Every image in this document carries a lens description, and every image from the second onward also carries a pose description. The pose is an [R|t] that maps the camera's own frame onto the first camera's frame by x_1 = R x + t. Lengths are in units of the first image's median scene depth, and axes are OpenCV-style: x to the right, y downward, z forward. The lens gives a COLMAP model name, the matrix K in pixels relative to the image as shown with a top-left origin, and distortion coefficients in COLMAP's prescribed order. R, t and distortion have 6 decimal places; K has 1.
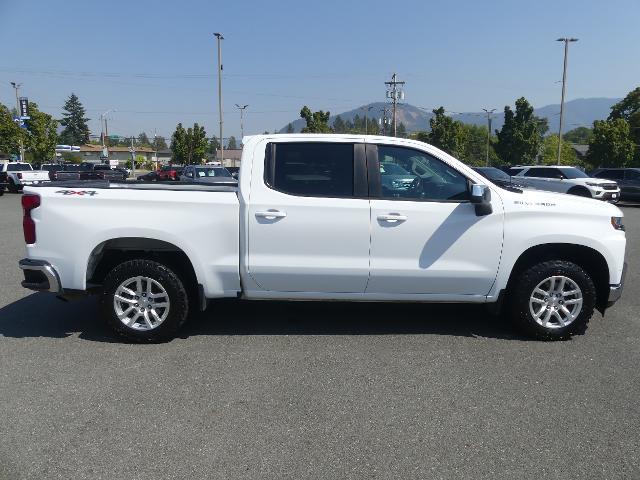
lens RADIAL K [[519.3, 0, 331.7], [0, 519.3, 241.5], [0, 0, 1]] dist [-0.004678, -0.002074]
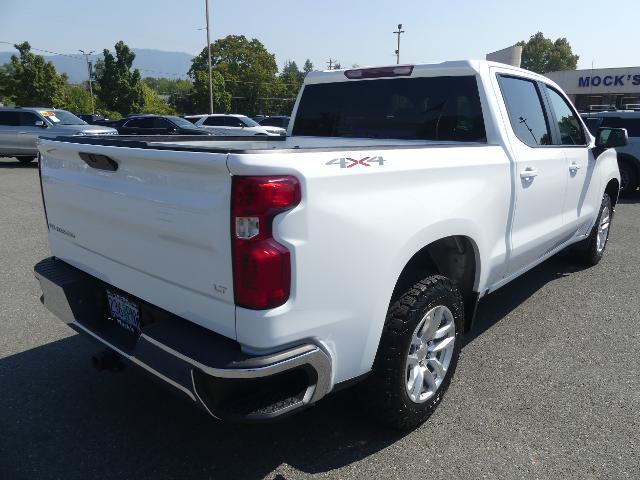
lens RADIAL K [[493.9, 0, 319.9], [0, 493.9, 256.1], [0, 0, 1]] dist [-0.006105, 0.000010]
pose [[0.652562, -0.203858, 0.729798, -0.223776], [0.106840, 0.978263, 0.177729, -0.025357], [-0.750166, -0.038007, 0.660157, 0.203308]]
